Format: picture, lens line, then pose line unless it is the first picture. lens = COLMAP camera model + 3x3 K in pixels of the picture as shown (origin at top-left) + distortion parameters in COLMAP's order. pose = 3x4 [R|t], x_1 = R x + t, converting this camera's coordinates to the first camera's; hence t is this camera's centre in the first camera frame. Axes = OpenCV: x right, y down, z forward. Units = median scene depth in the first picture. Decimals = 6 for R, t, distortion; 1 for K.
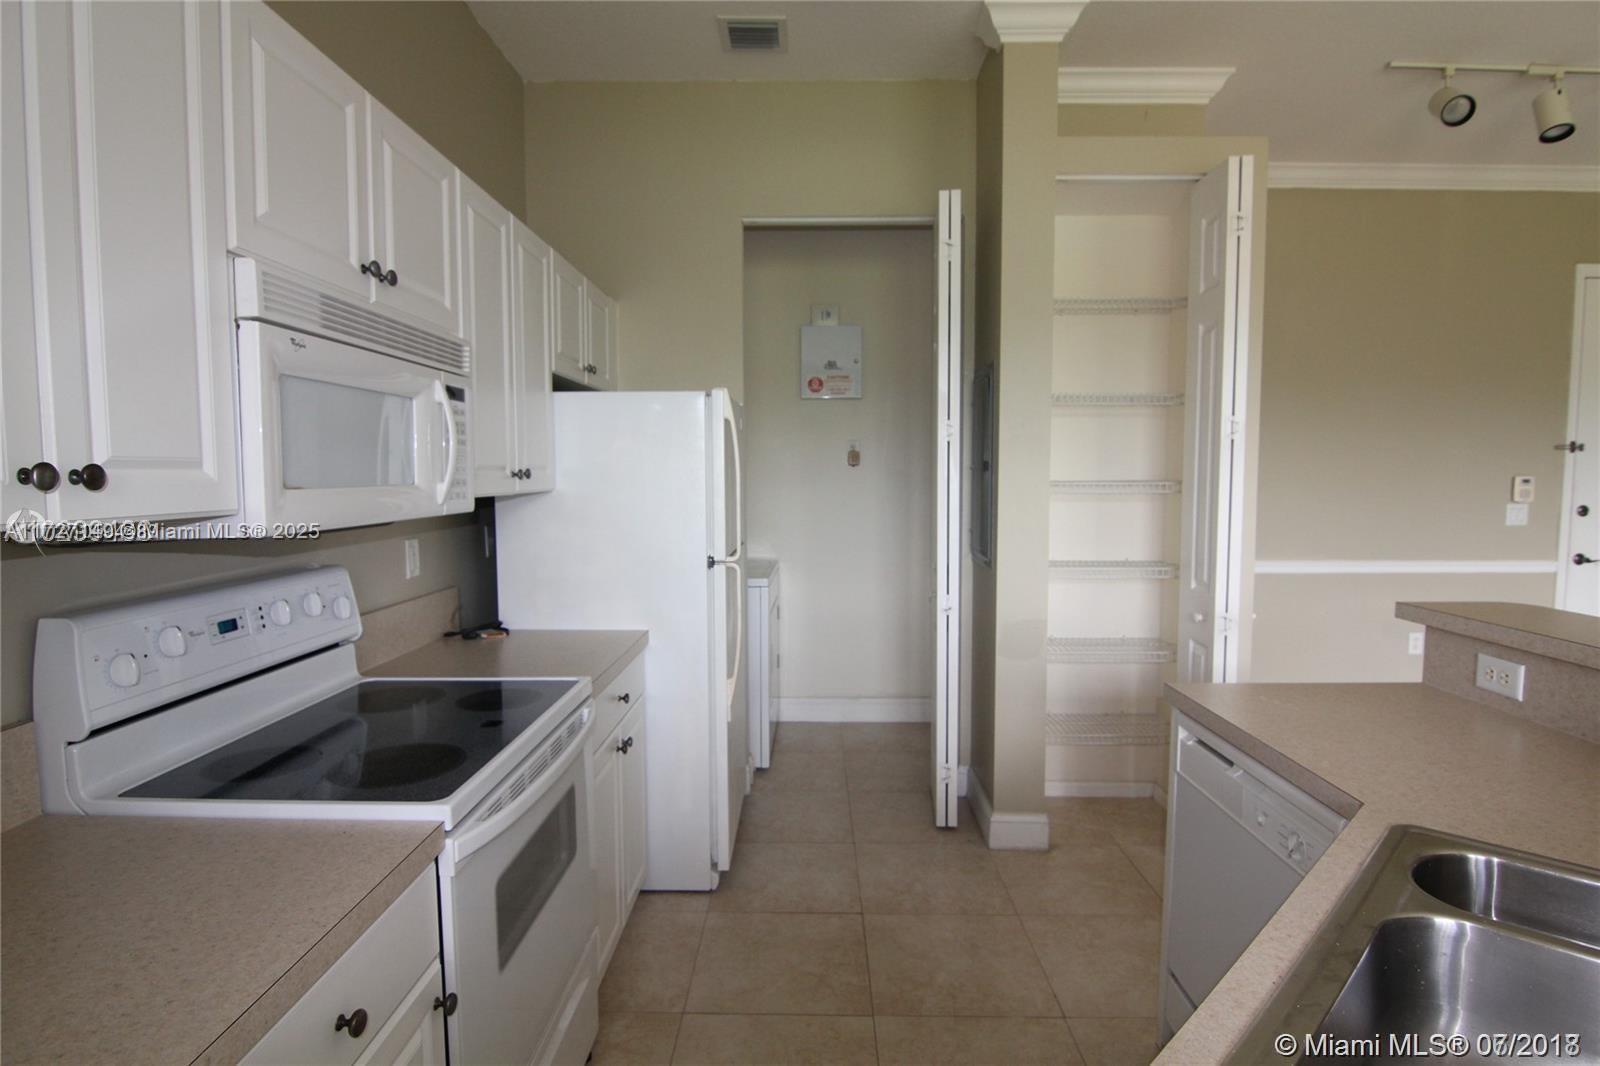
lens RADIAL K [[830.3, 0, 797.5], [0, 830.3, 537.1], [0, 0, 1]] dist [0.003240, -0.018038]
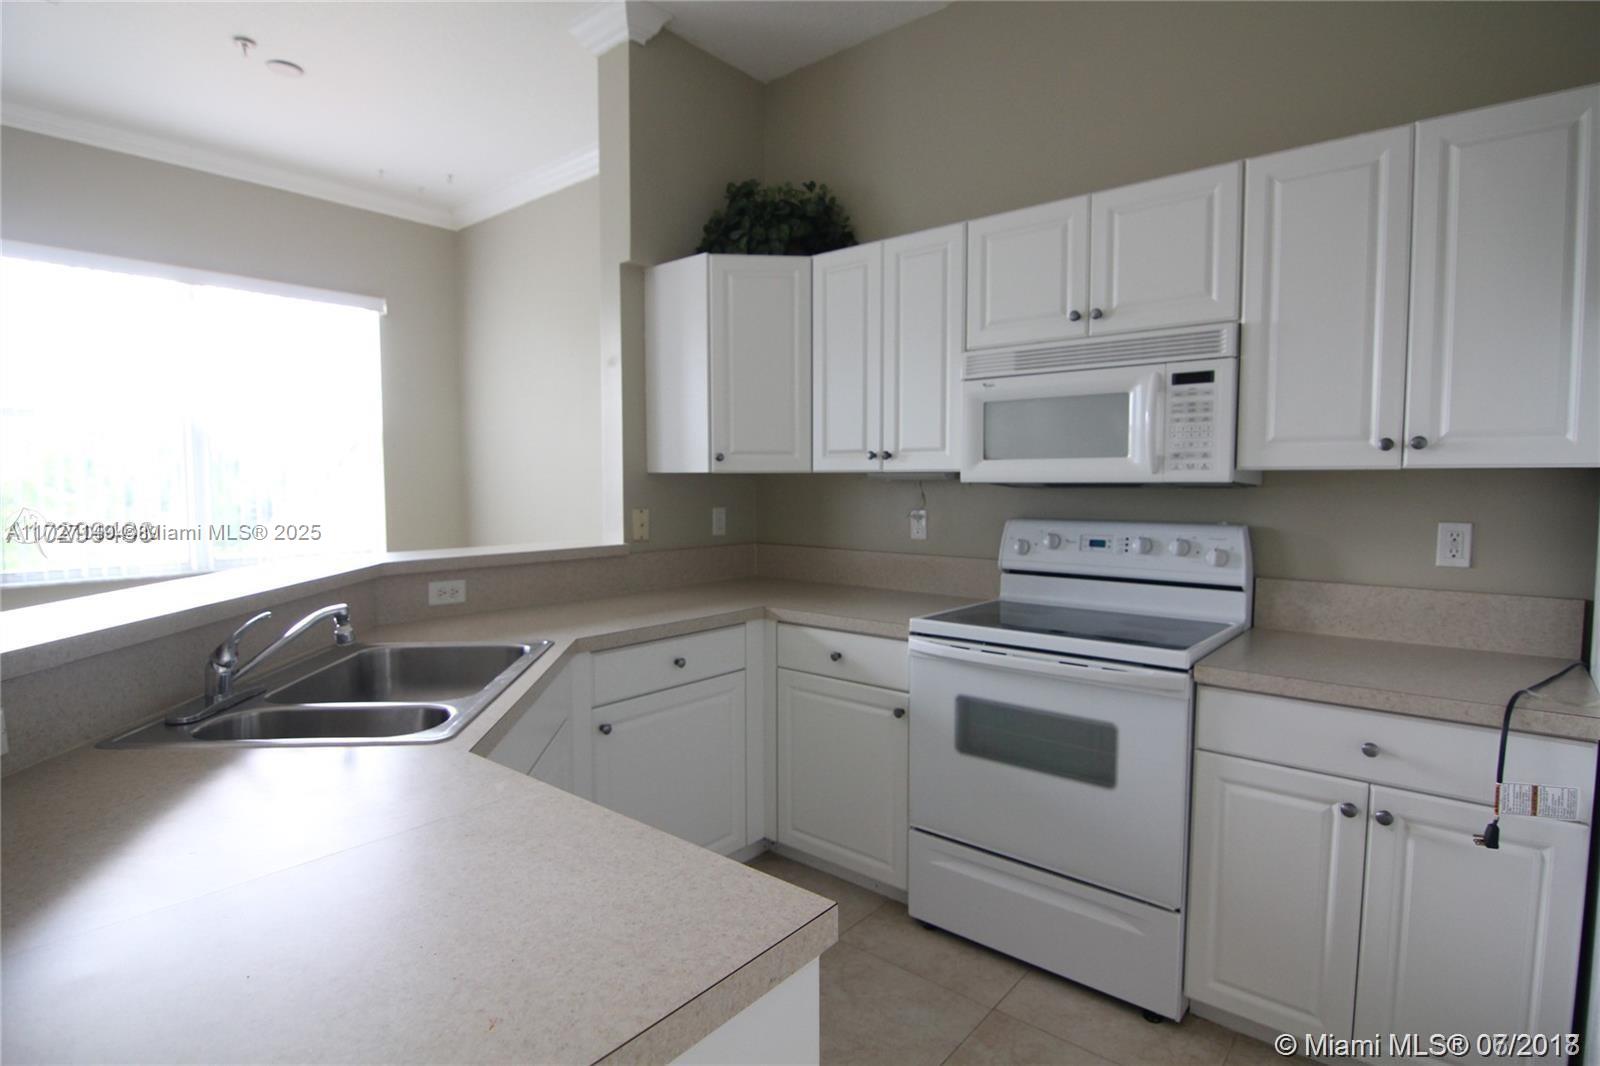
lens RADIAL K [[812.4, 0, 799.5], [0, 812.4, 535.6], [0, 0, 1]] dist [0.001288, -0.019425]
pose [[-0.628427, 0.055050, -0.775918, 0.554704], [-0.059015, 0.991244, 0.118124, -0.038471], [0.775627, 0.120023, -0.619676, 0.884621]]
